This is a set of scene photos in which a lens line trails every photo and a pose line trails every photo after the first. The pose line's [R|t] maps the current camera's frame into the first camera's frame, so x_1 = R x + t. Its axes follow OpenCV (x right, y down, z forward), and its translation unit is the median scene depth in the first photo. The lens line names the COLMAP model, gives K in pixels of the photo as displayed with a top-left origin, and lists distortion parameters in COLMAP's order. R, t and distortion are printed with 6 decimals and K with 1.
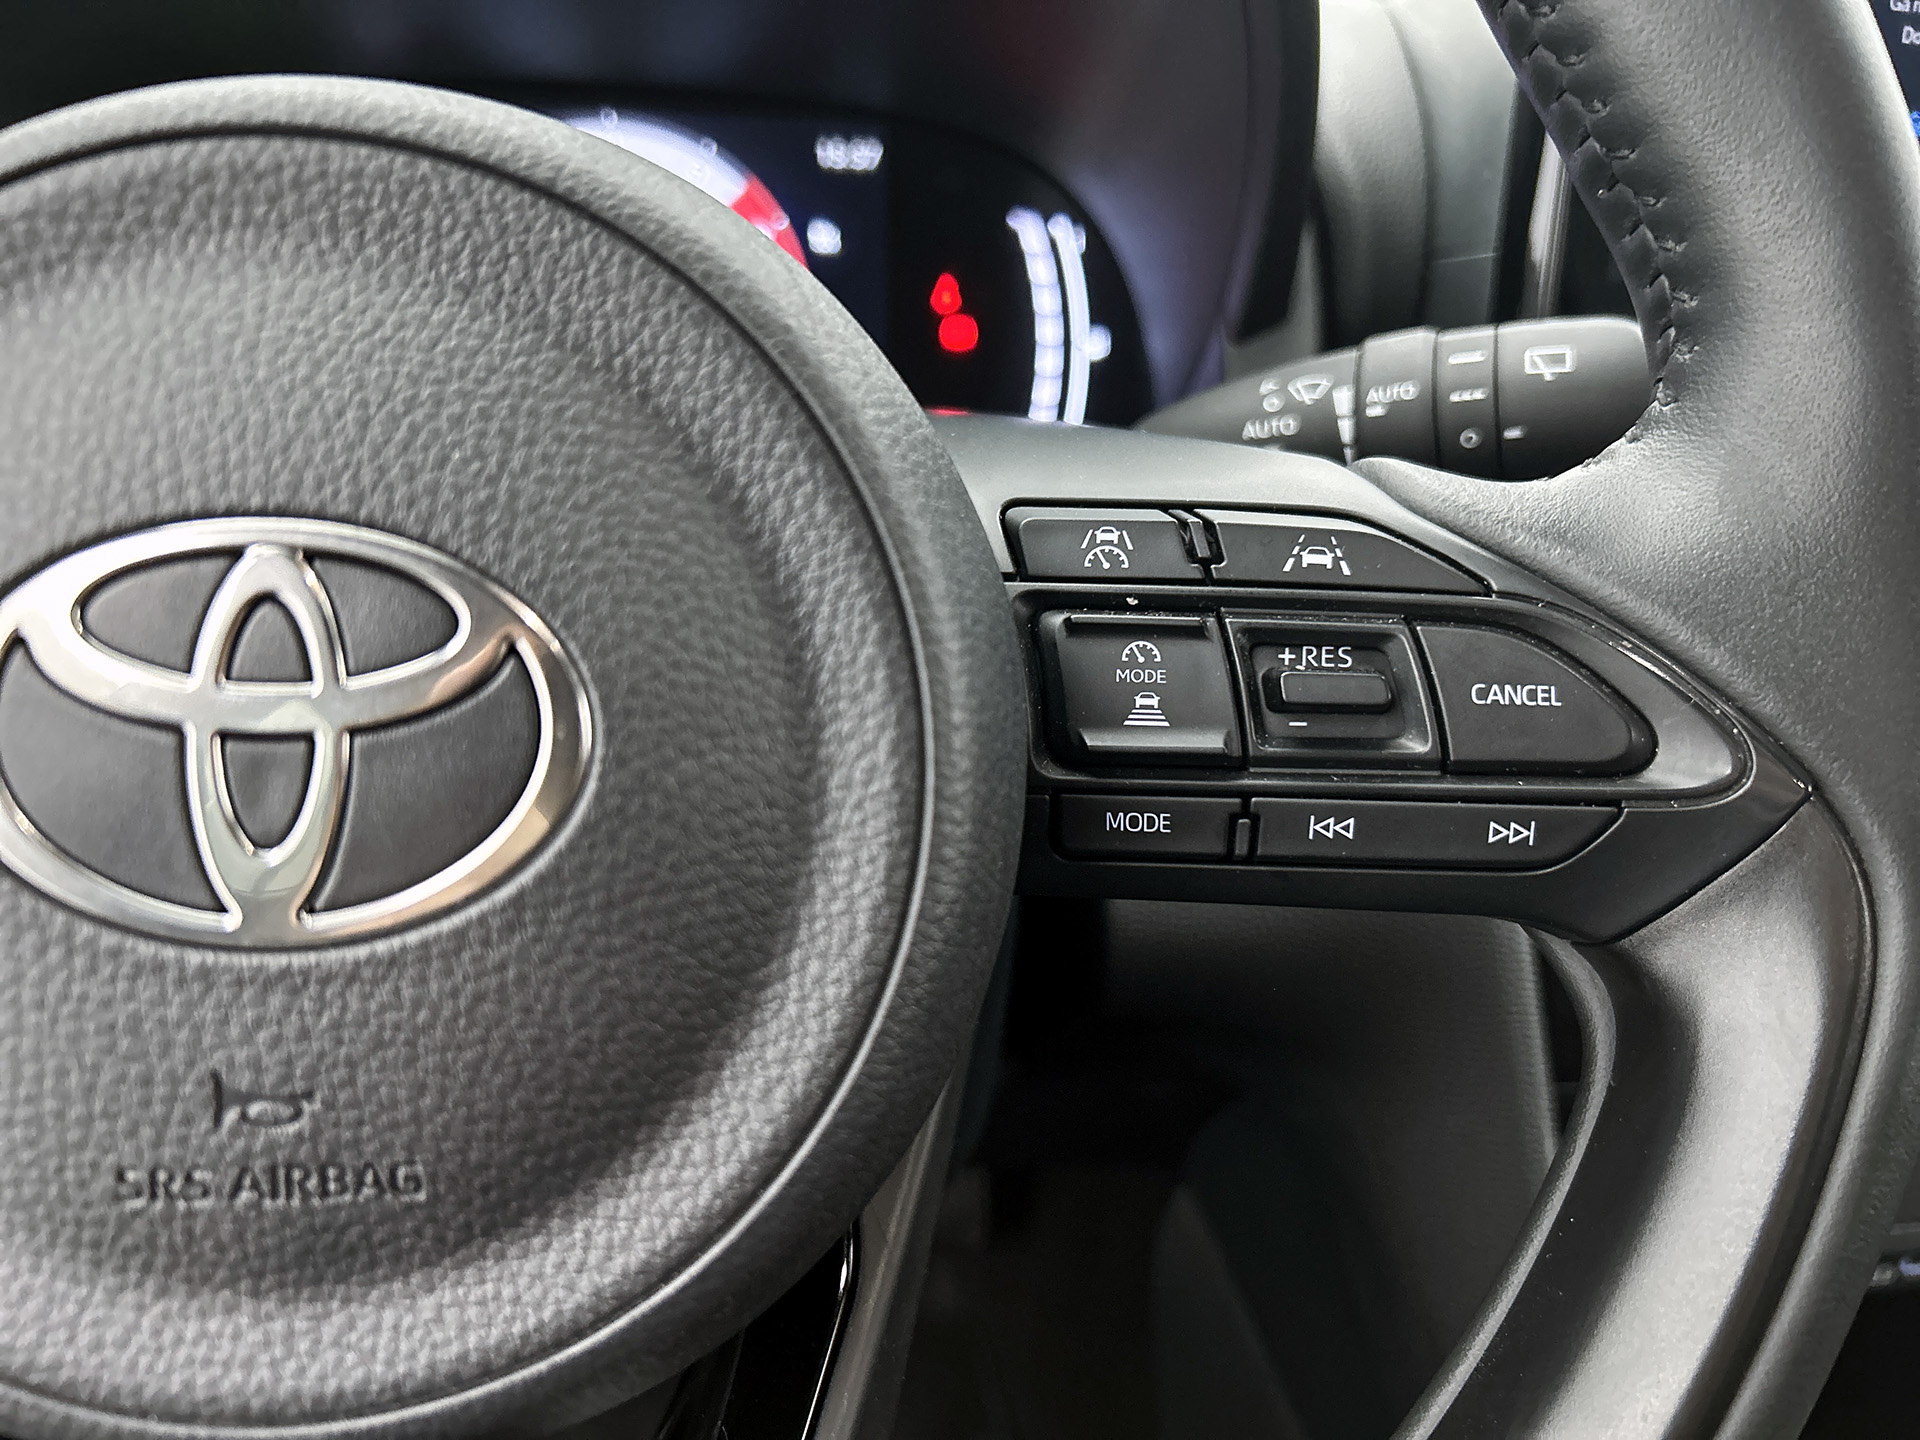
lens RADIAL K [[1470.8, 0, 957.8], [0, 1470.8, 727.6], [0, 0, 1]] dist [0.050409, -0.073827]
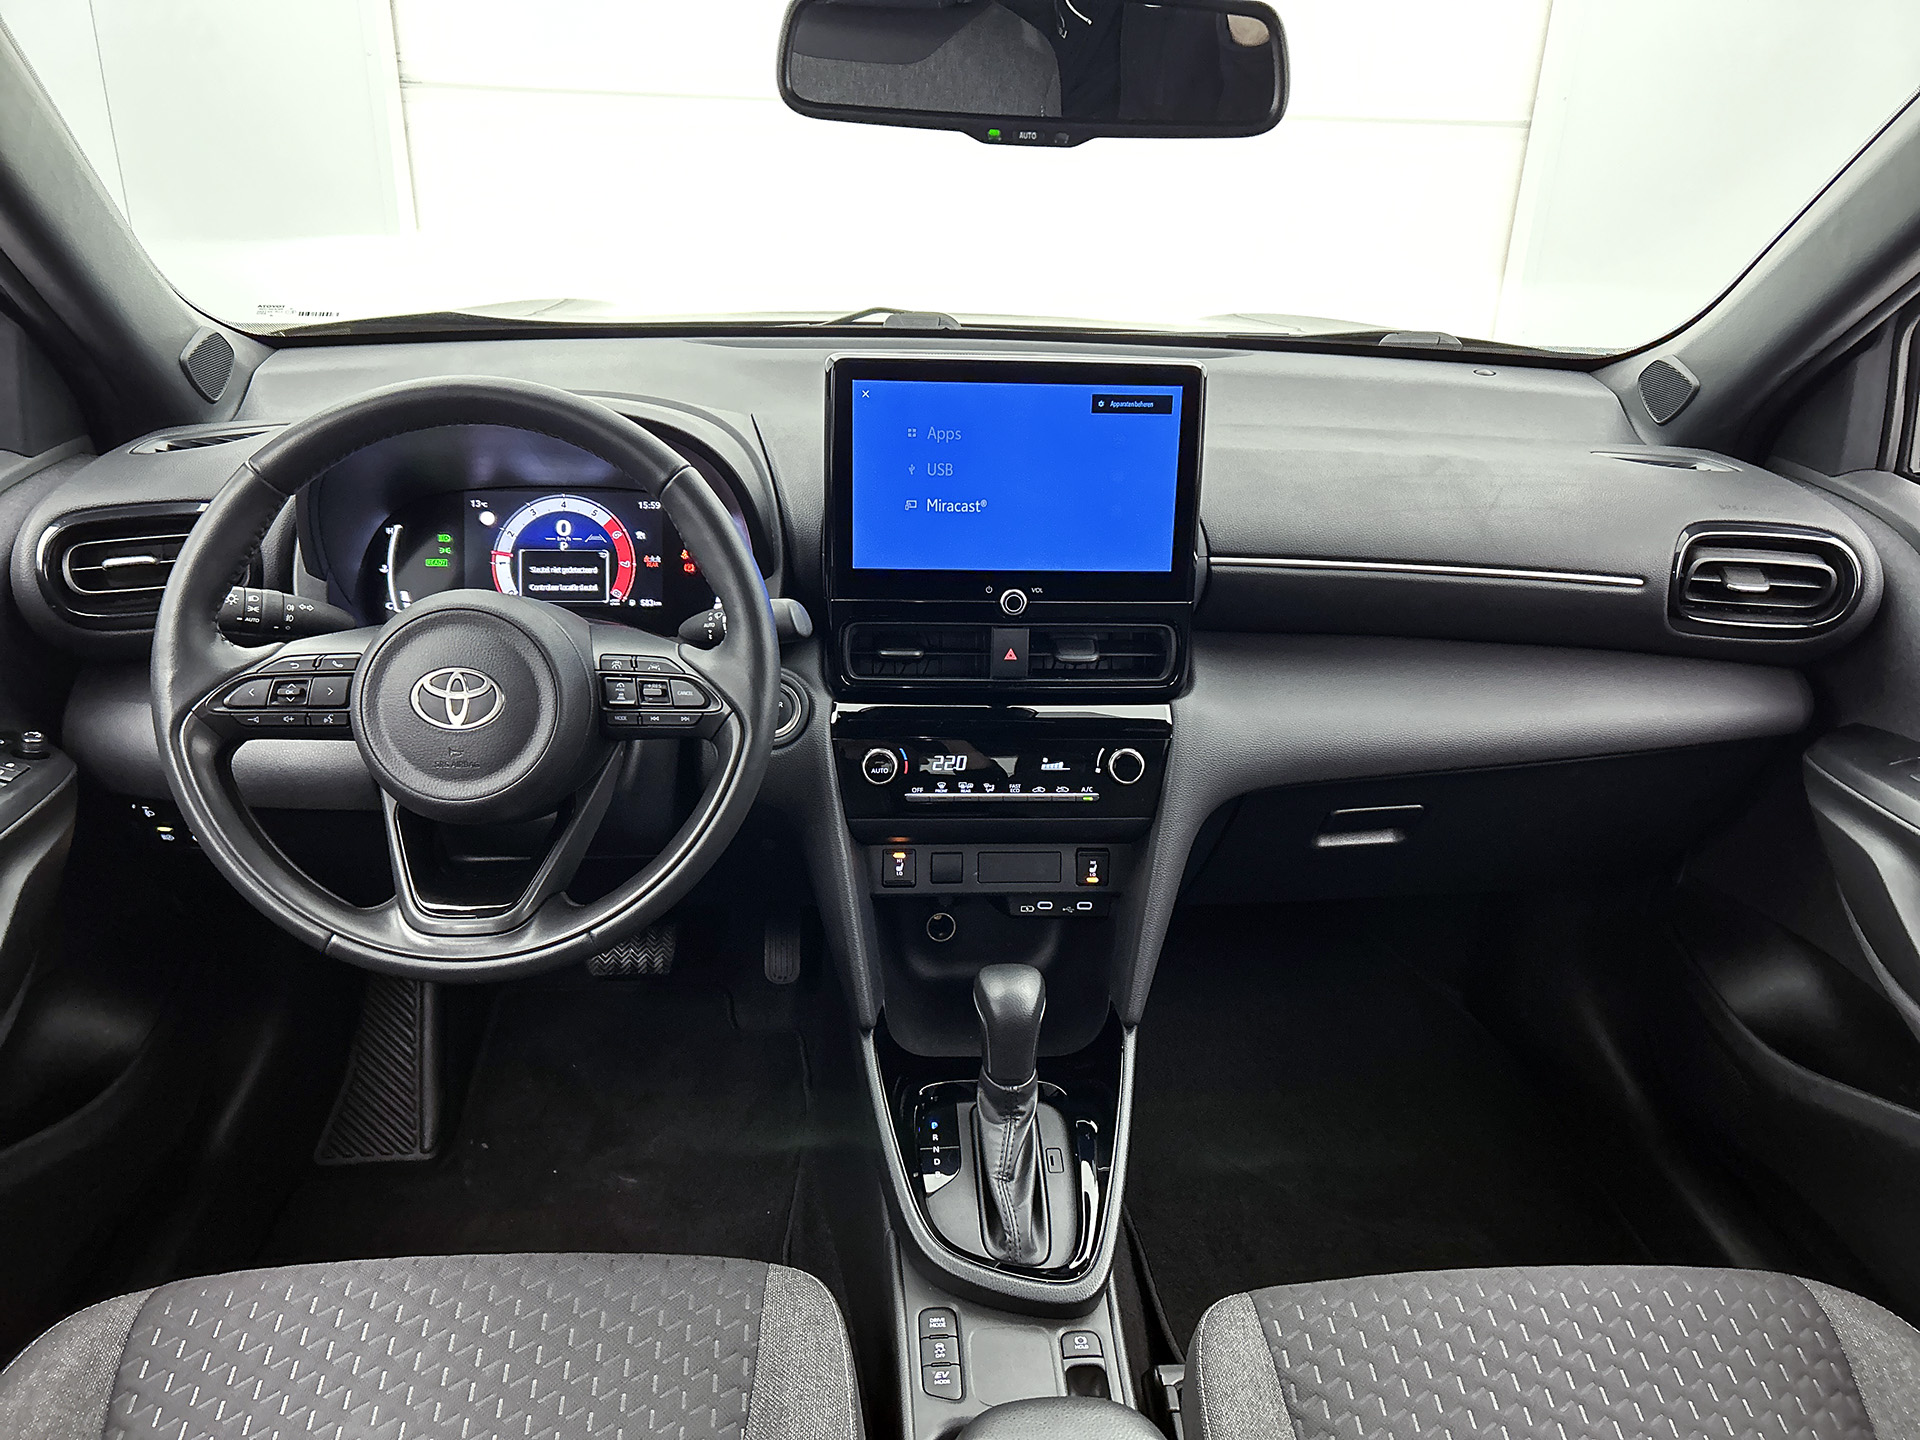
lens RADIAL K [[1470.8, 0, 980.6], [0, 1470.8, 708.3], [0, 0, 1]] dist [0.050409, -0.073827]
pose [[0.997901, -0.006165, -0.064470, 1.780864], [0.004554, 0.999674, -0.025108, 0.172155], [0.064604, 0.024762, 0.997604, -4.226143]]
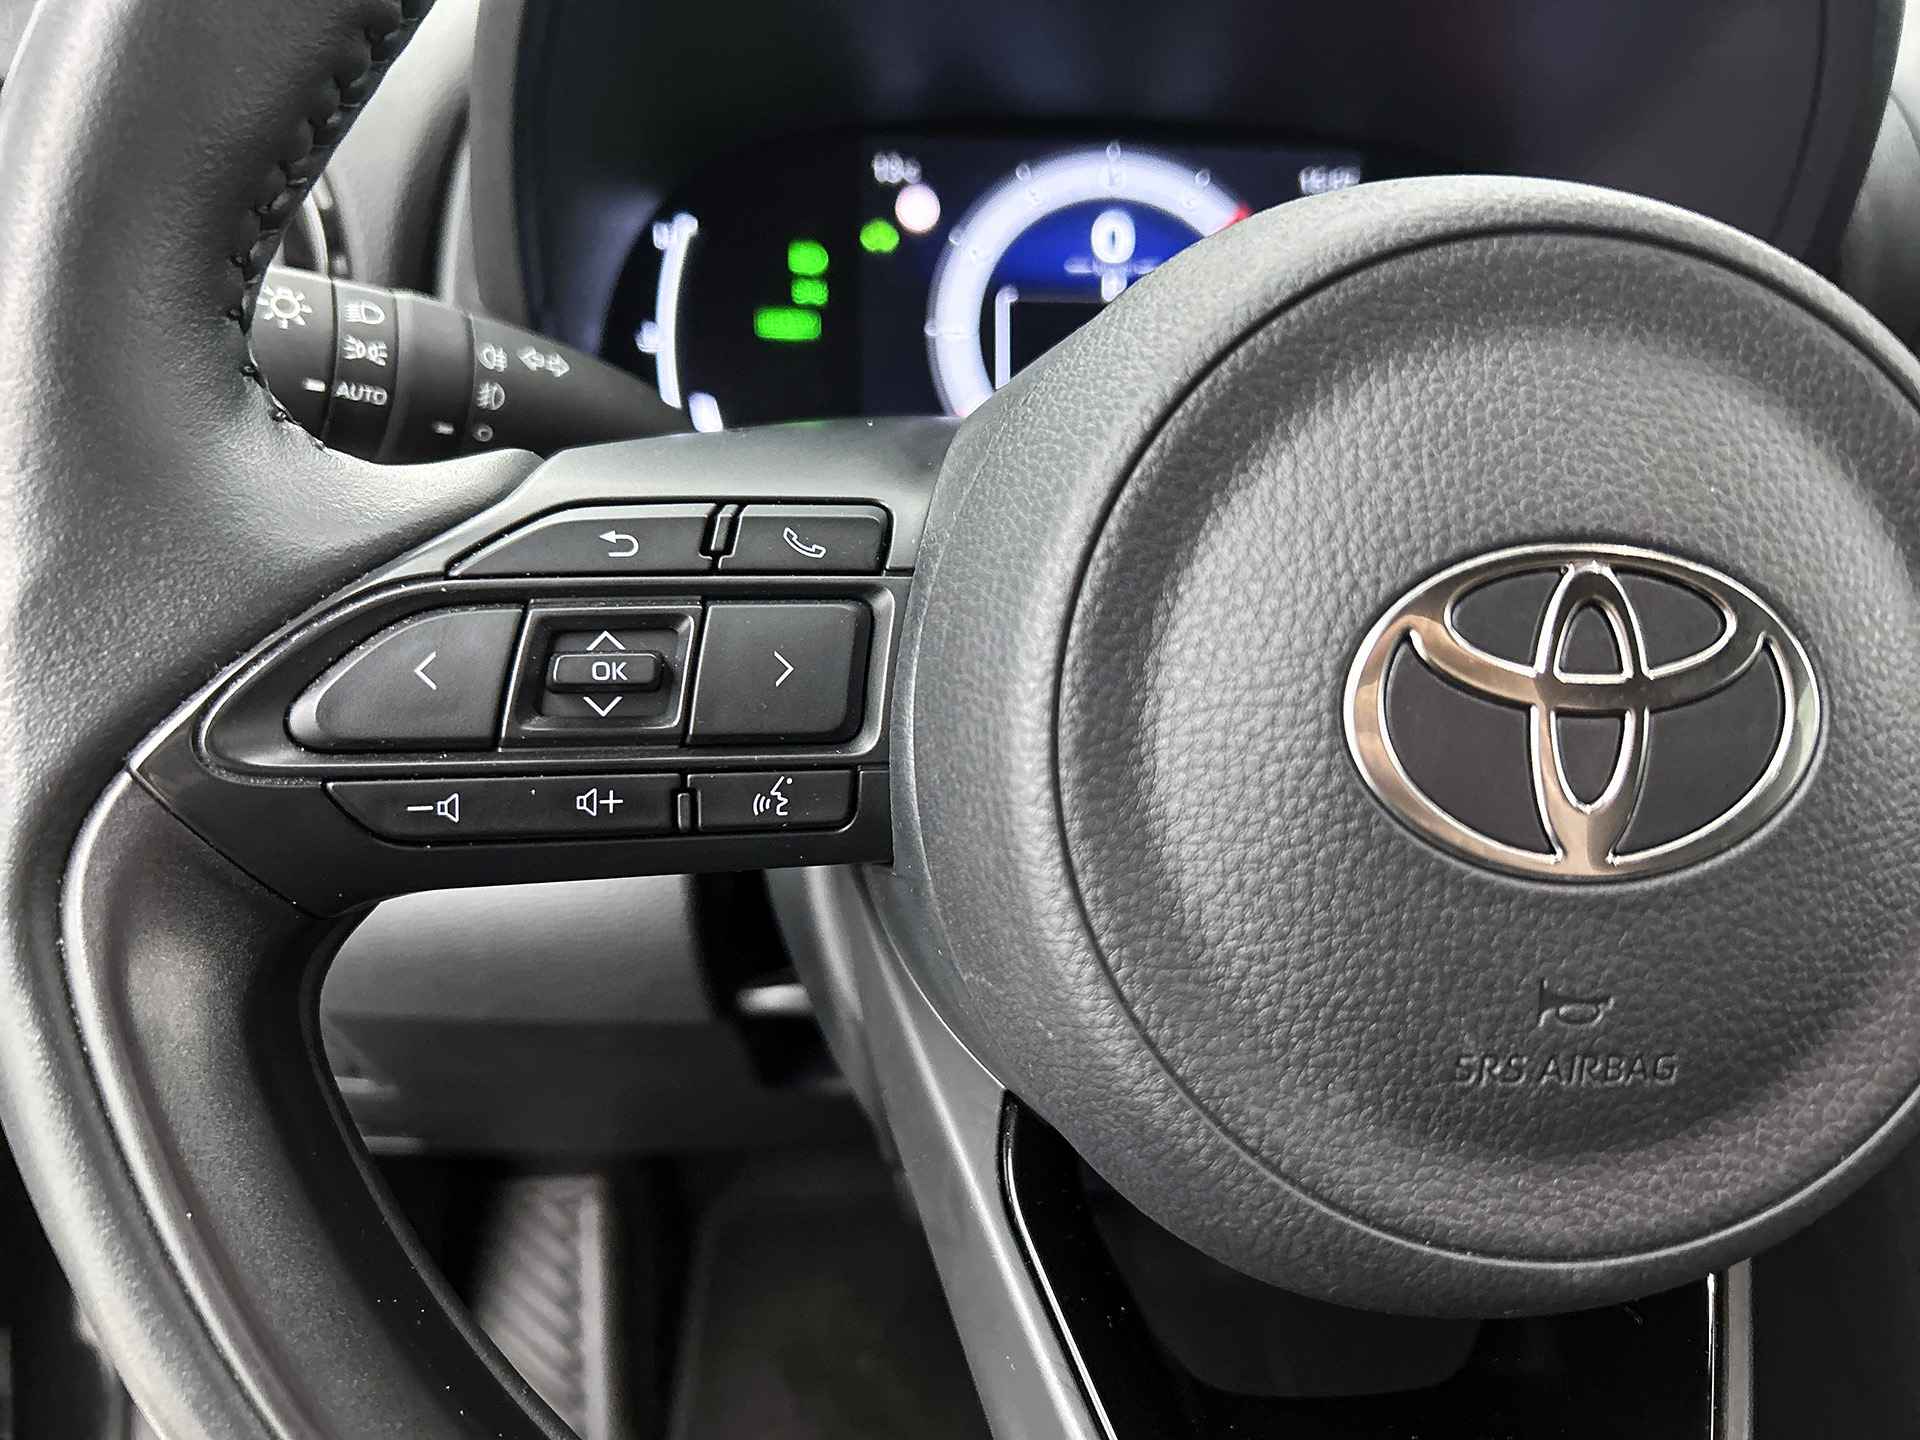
lens RADIAL K [[1470.8, 0, 945.7], [0, 1470.8, 736.5], [0, 0, 1]] dist [0.050409, -0.073827]
pose [[0.997808, 0.001531, -0.066154, -0.675051], [-0.000847, 0.999946, 0.010373, 0.008826], [0.066166, -0.010294, 0.997756, -0.213924]]
